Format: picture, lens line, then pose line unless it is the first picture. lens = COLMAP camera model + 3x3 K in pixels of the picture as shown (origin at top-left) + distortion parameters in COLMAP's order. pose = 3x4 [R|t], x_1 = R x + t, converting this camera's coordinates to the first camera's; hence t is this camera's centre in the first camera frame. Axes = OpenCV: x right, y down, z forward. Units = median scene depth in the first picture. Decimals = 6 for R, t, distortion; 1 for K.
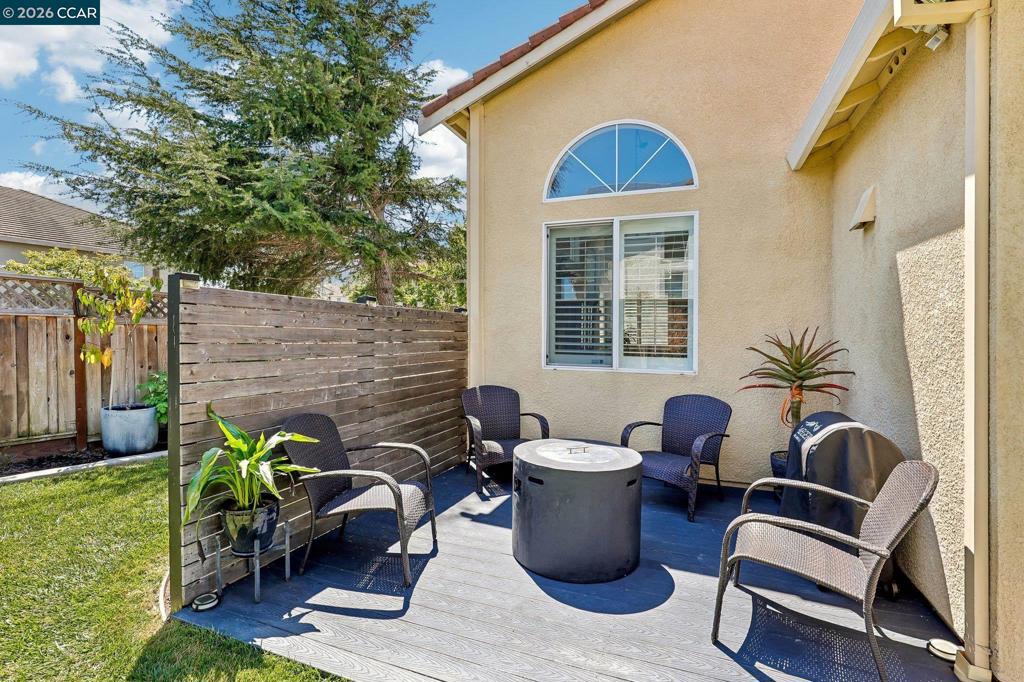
lens RADIAL K [[481.5, 0, 513.7], [0, 481.5, 337.3], [0, 0, 1]] dist [-0.027197, -0.000040]
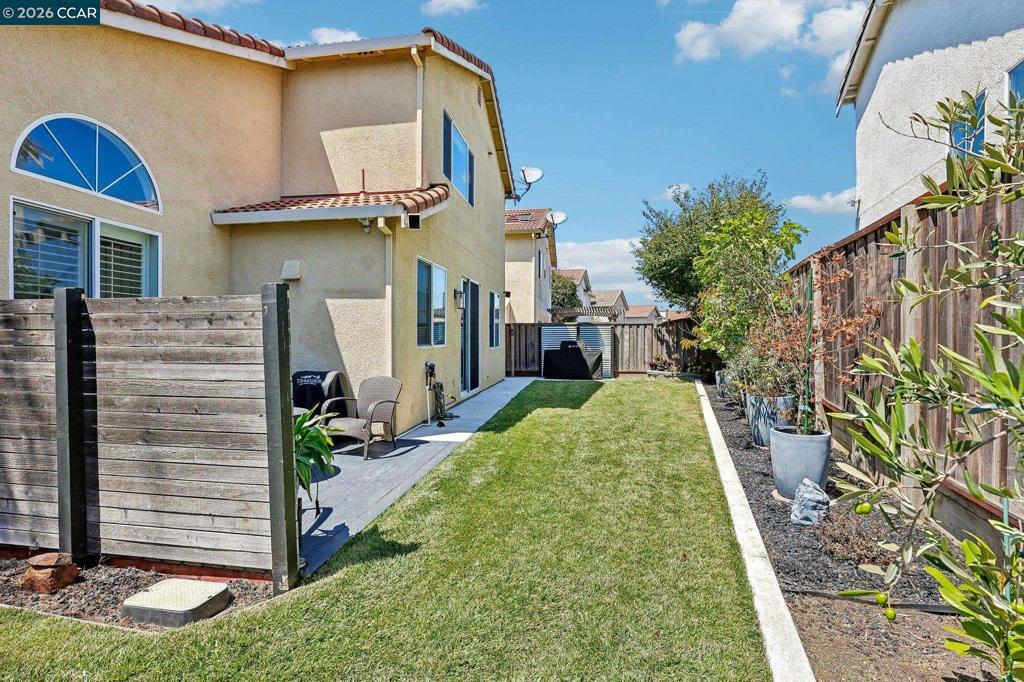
lens RADIAL K [[481.5, 0, 513.7], [0, 481.5, 341.9], [0, 0, 1]] dist [-0.027197, -0.000040]
pose [[-0.224750, -0.013329, 0.974325, -1.021765], [0.001982, 0.999898, 0.014136, 0.000064], [-0.974414, 0.005108, -0.224701, 0.395890]]
